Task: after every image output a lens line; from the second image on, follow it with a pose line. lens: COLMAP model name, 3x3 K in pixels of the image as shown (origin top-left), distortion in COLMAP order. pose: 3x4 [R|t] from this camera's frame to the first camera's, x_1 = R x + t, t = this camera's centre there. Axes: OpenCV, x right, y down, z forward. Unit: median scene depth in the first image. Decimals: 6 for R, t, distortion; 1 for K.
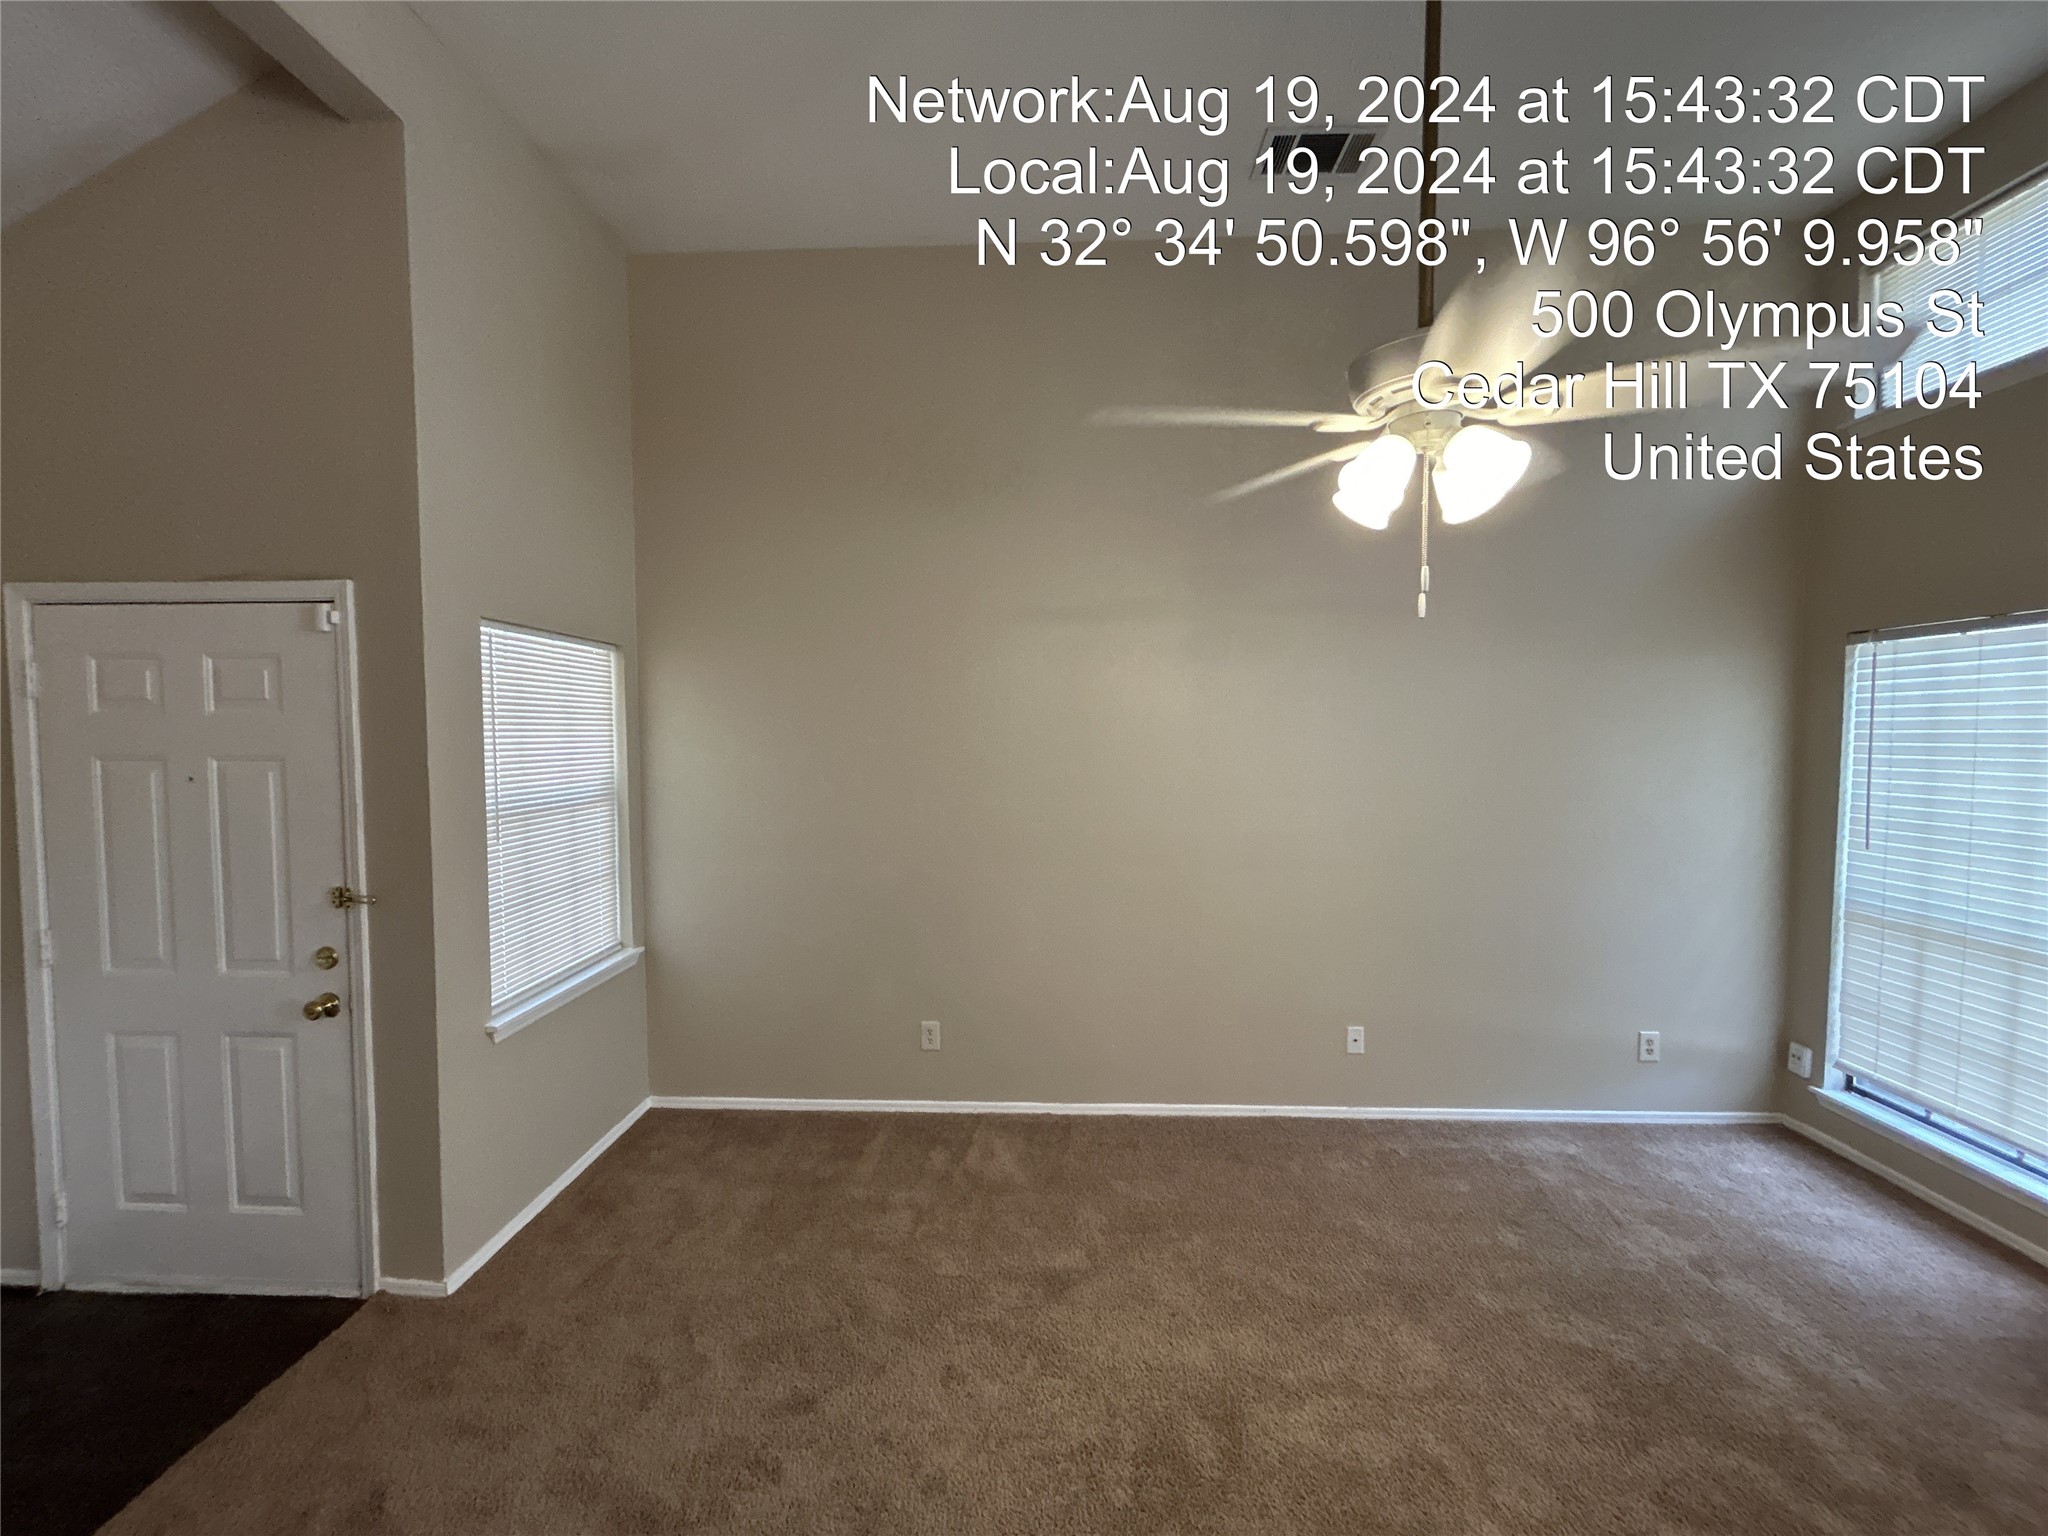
lens RADIAL K [[827.8, 0, 1033.0], [0, 827.8, 761.0], [0, 0, 1]] dist [0.000220, 0.000129]
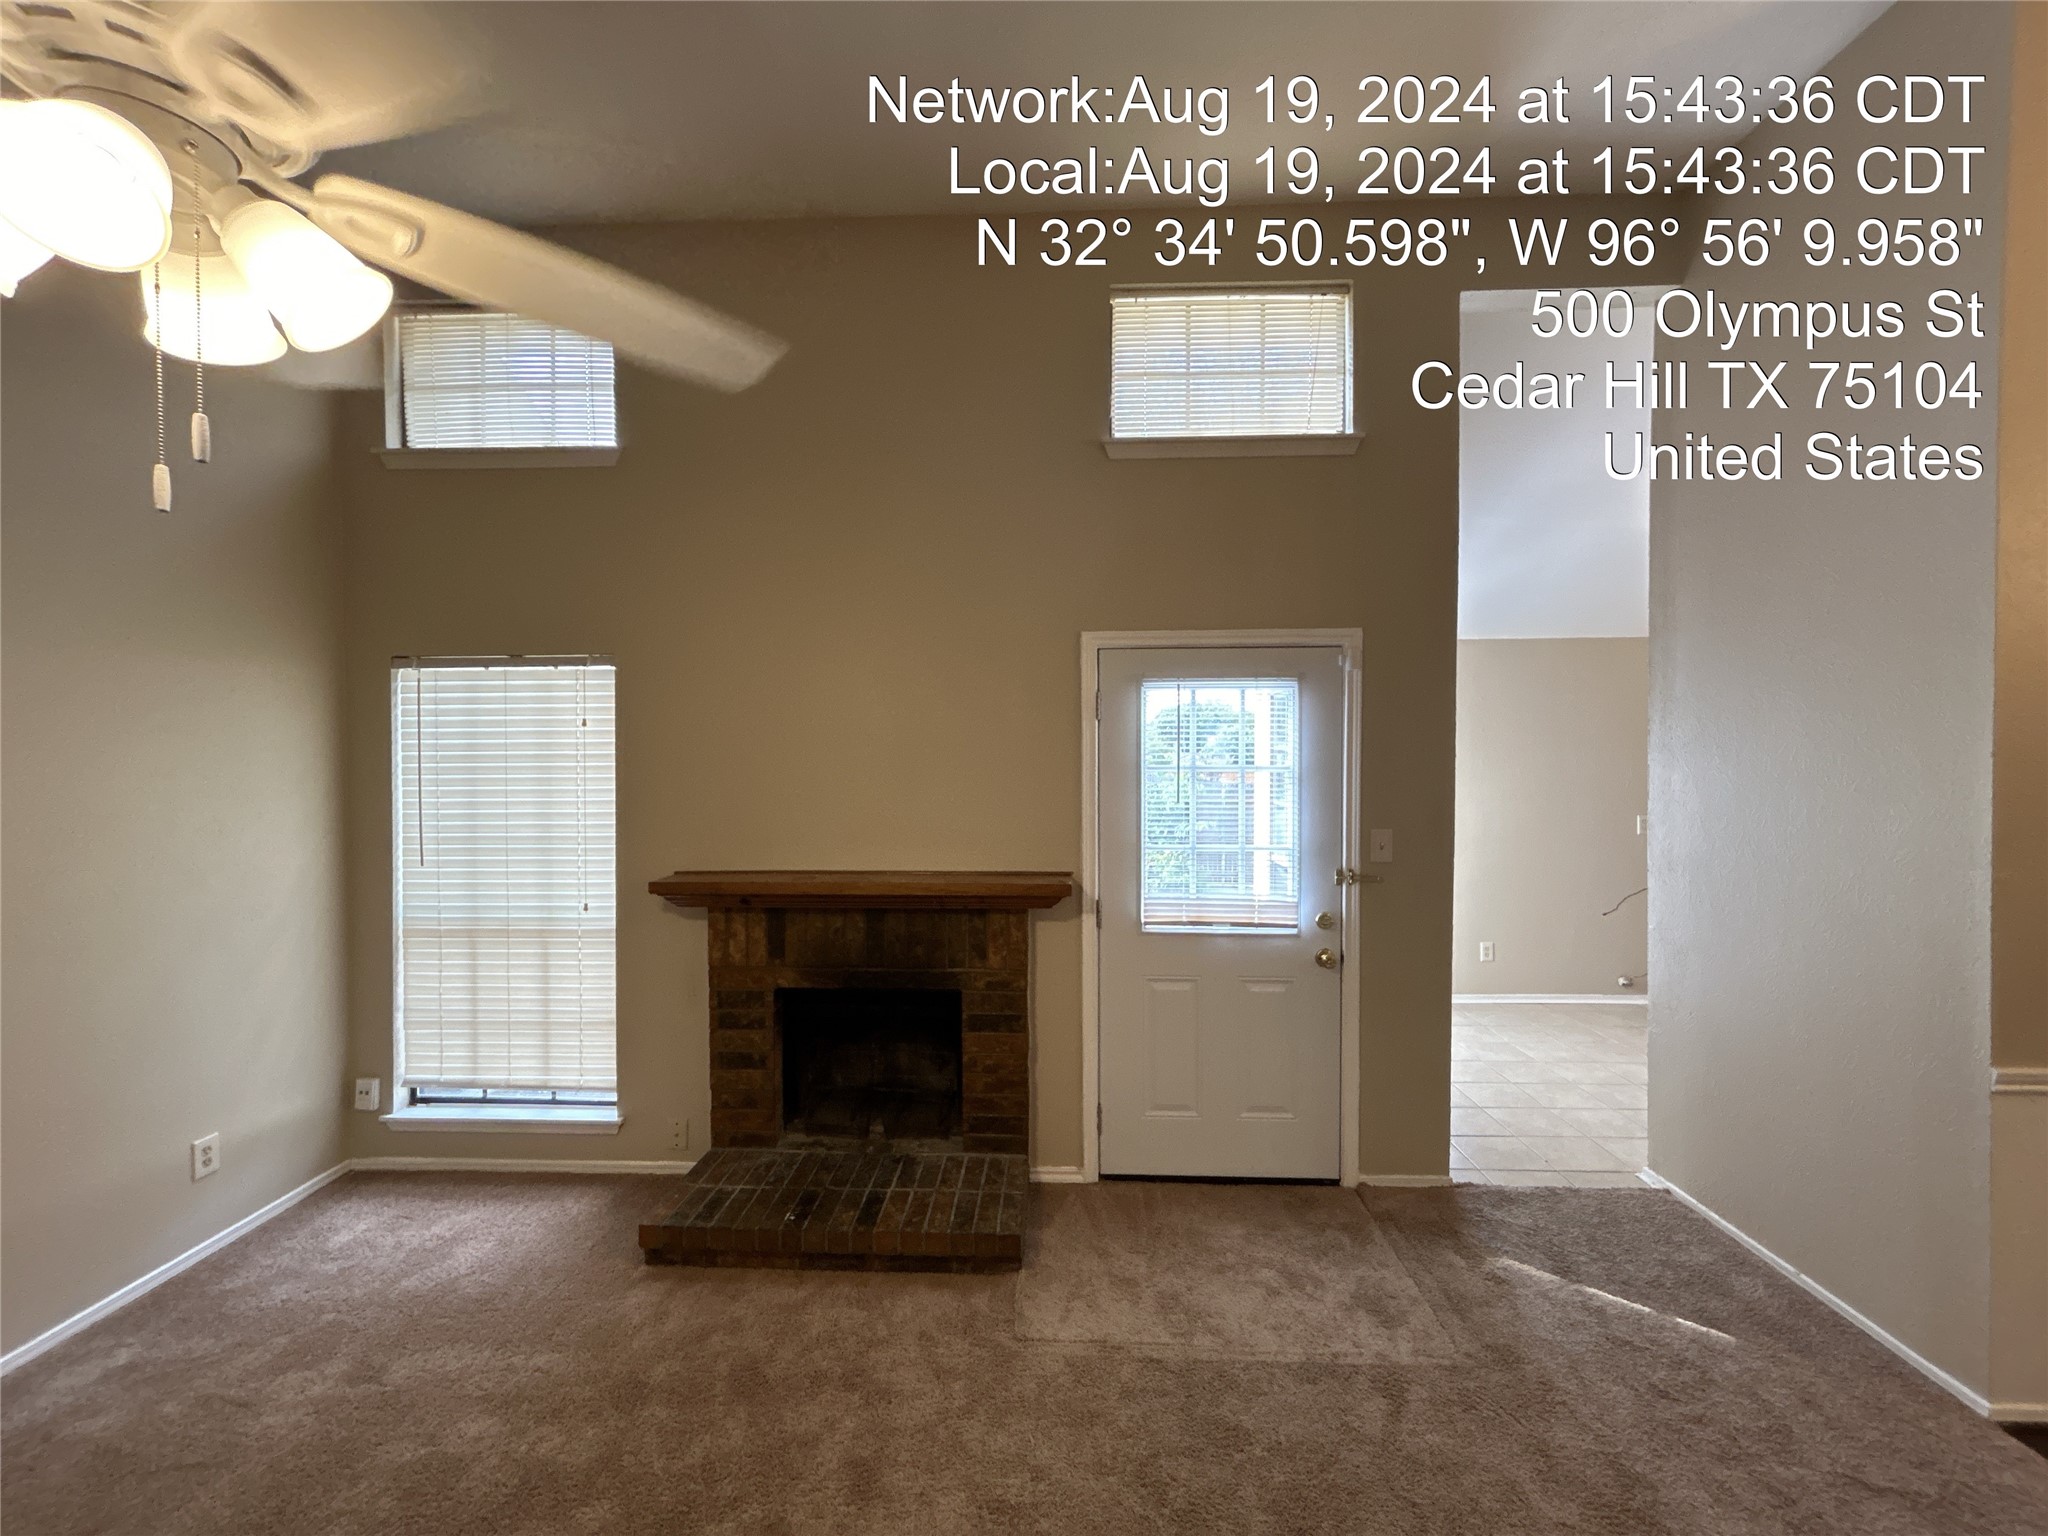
lens RADIAL K [[827.8, 0, 1033.0], [0, 827.8, 761.0], [0, 0, 1]] dist [0.000220, 0.000129]
pose [[0.015250, -0.007623, 0.999855, -0.024986], [0.042375, 0.999077, 0.006971, -0.000222], [-0.998985, 0.042262, 0.015559, 0.211680]]
